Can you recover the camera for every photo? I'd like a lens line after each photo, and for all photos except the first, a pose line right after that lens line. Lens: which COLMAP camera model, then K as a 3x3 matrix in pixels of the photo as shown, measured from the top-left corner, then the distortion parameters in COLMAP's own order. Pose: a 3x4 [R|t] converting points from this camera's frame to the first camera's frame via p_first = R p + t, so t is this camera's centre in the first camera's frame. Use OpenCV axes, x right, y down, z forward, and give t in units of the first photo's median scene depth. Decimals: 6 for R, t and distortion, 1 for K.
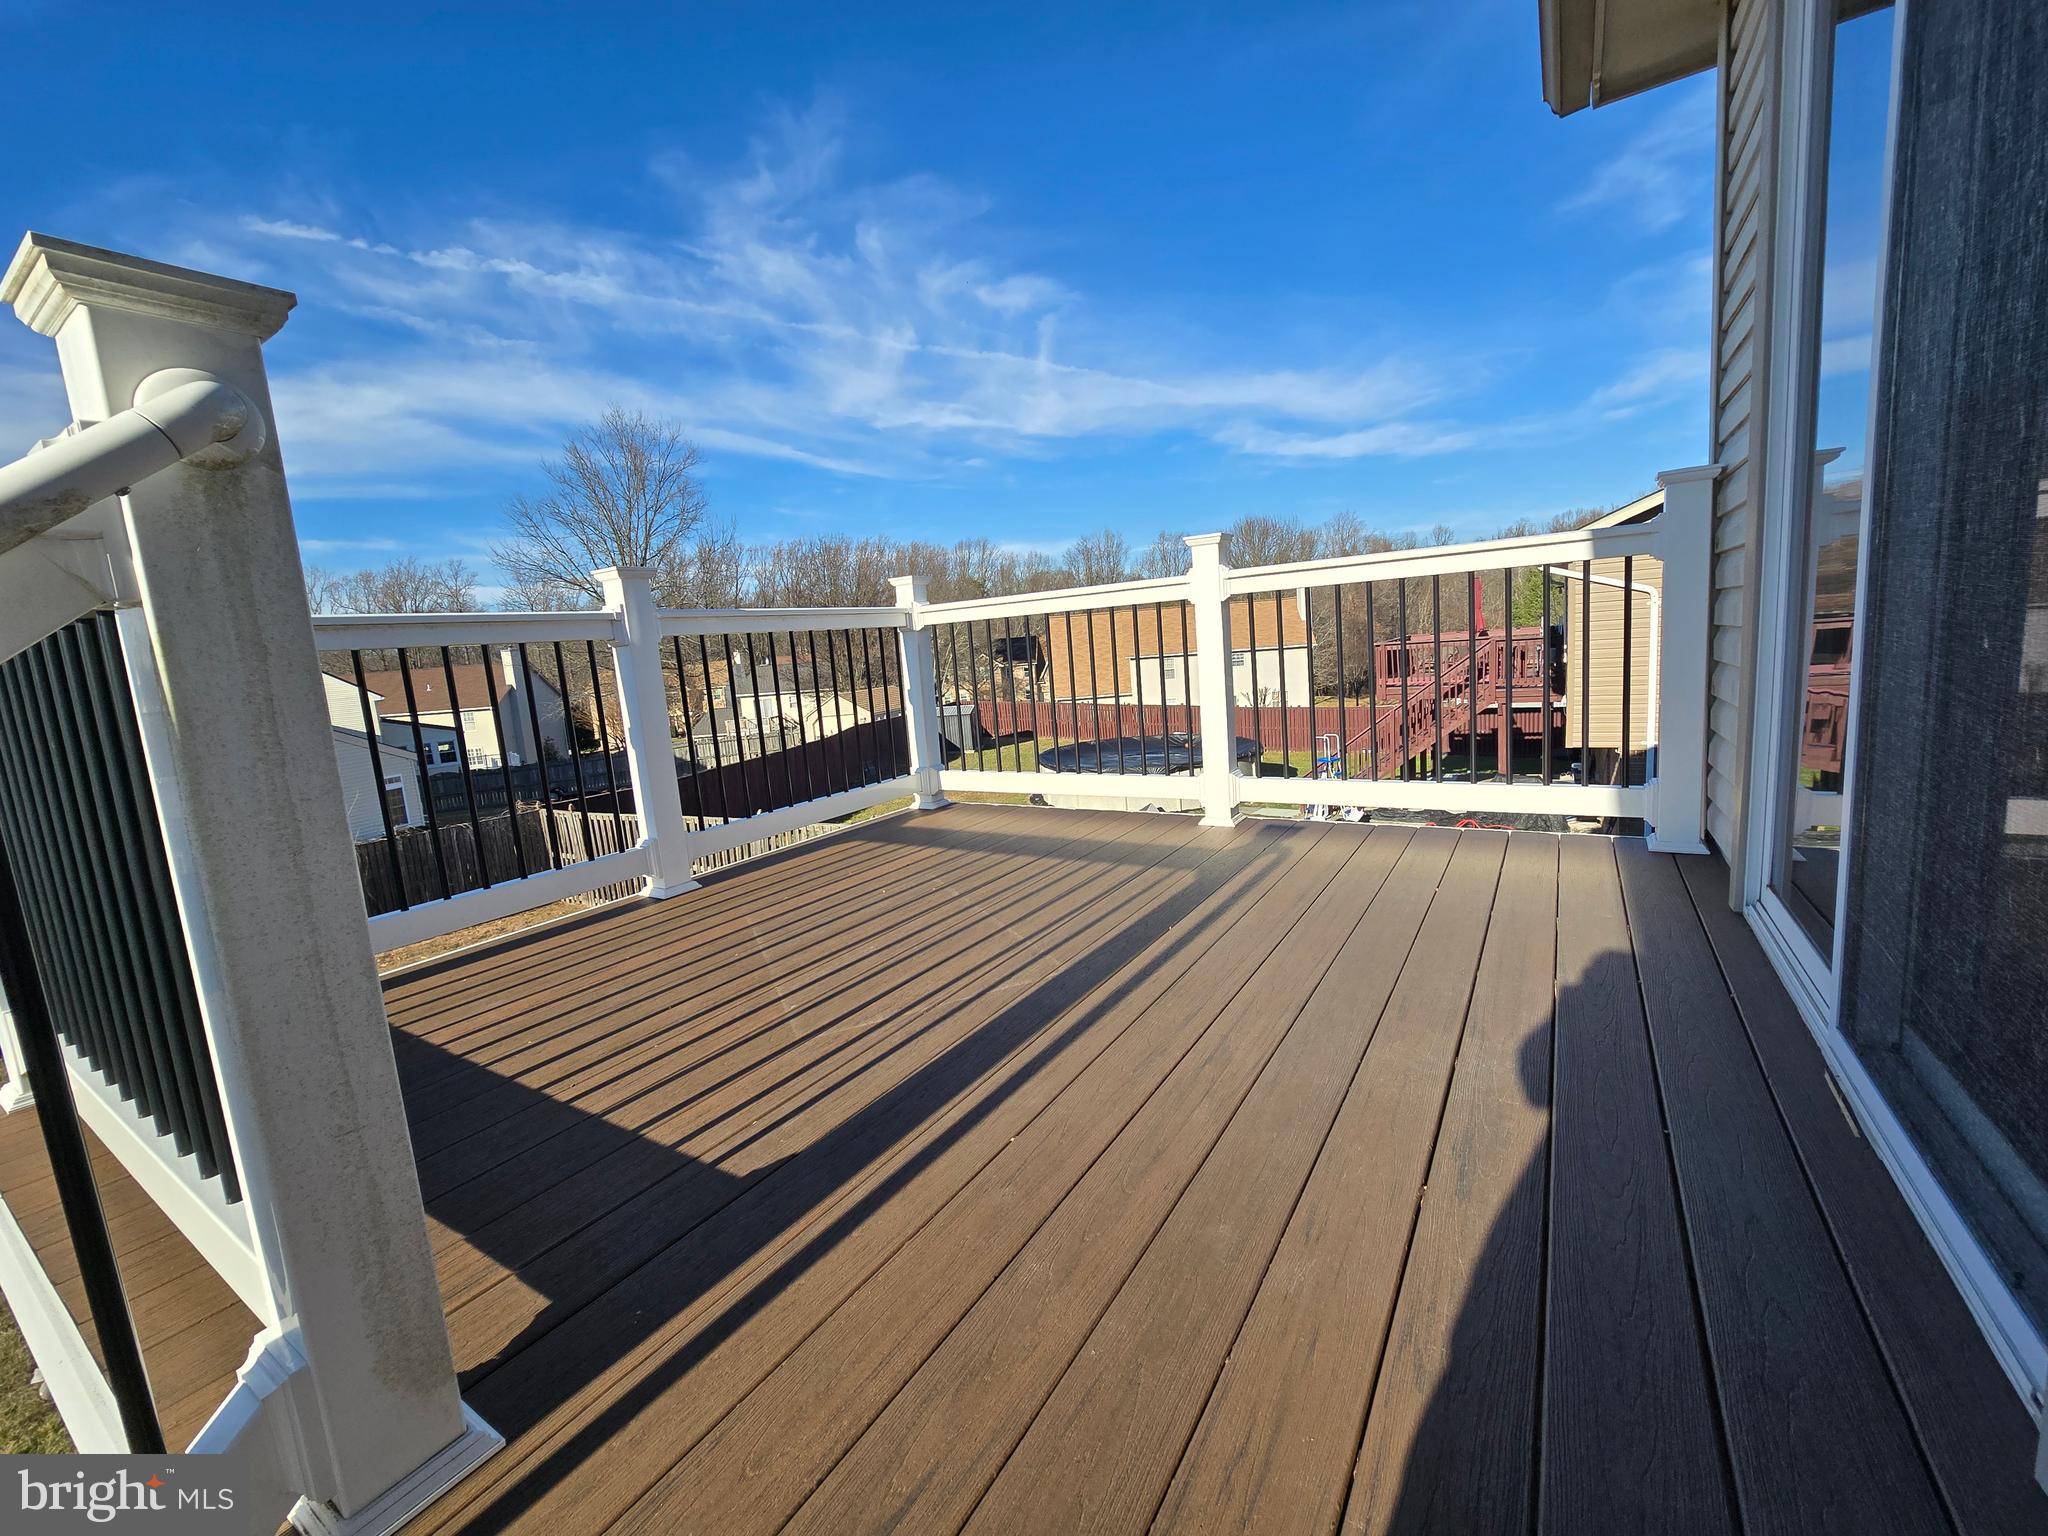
lens RADIAL K [[832.3, 0, 1025.7], [0, 832.3, 760.5], [0, 0, 1]] dist [-0.001225, 0.003184]
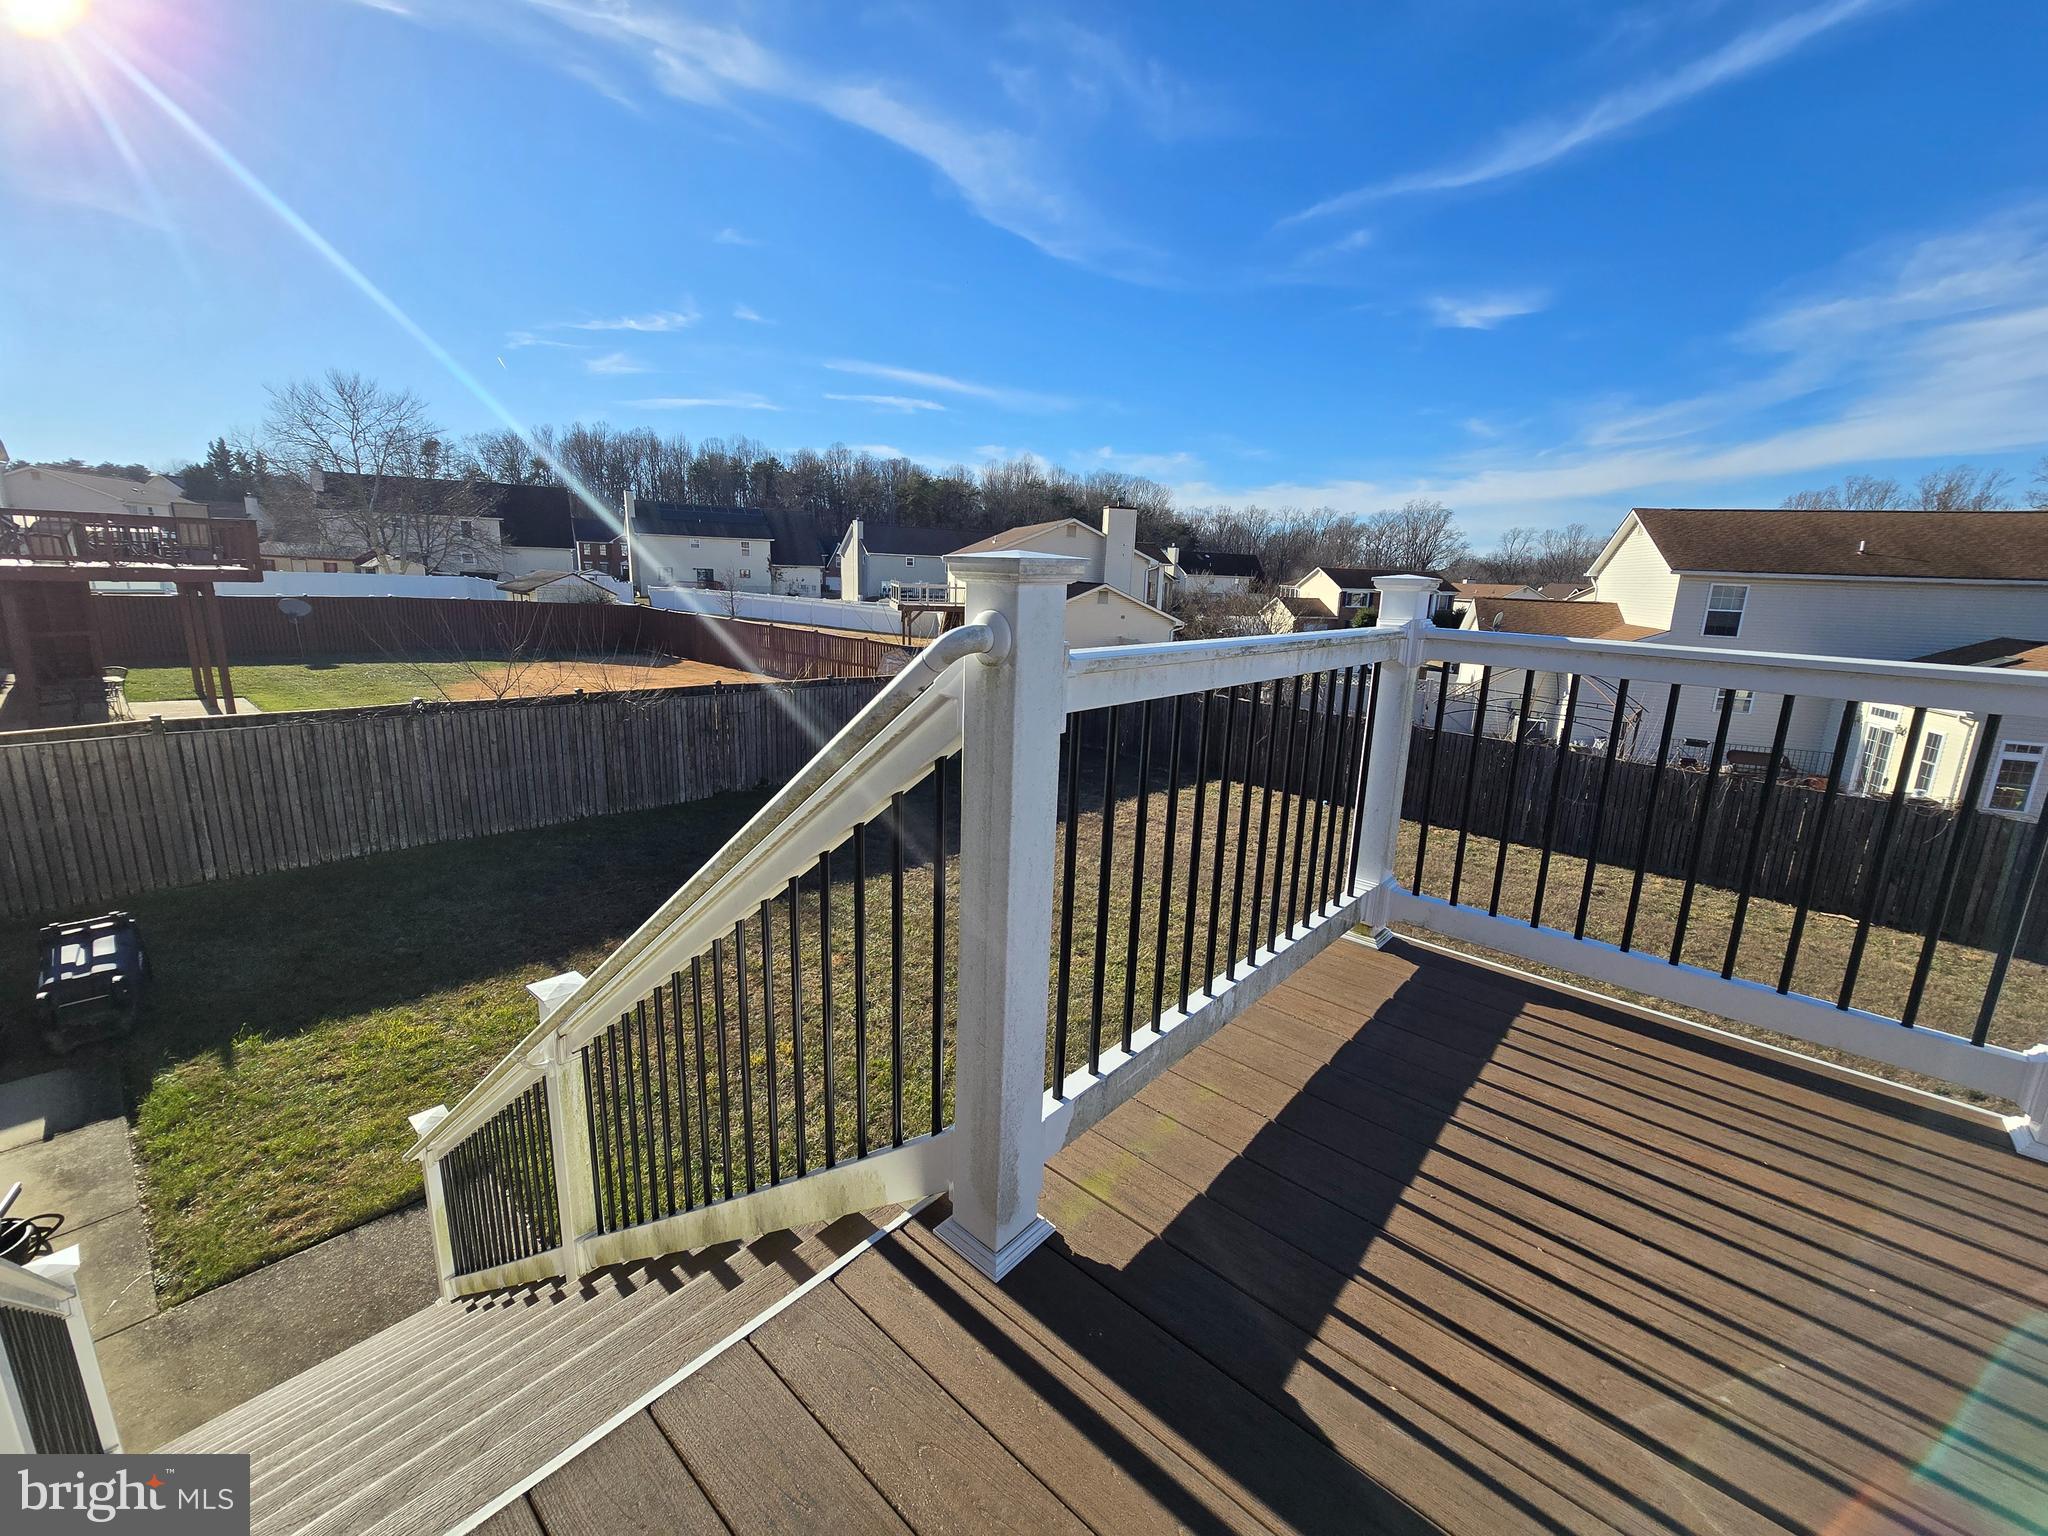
lens RADIAL K [[832.3, 0, 1025.7], [0, 832.3, 760.5], [0, 0, 1]] dist [-0.001225, 0.003184]
pose [[-0.153629, 0.279810, -0.947684, 0.360286], [-0.158184, 0.939736, 0.303107, -0.363323], [0.975385, 0.196474, -0.100109, 0.665979]]
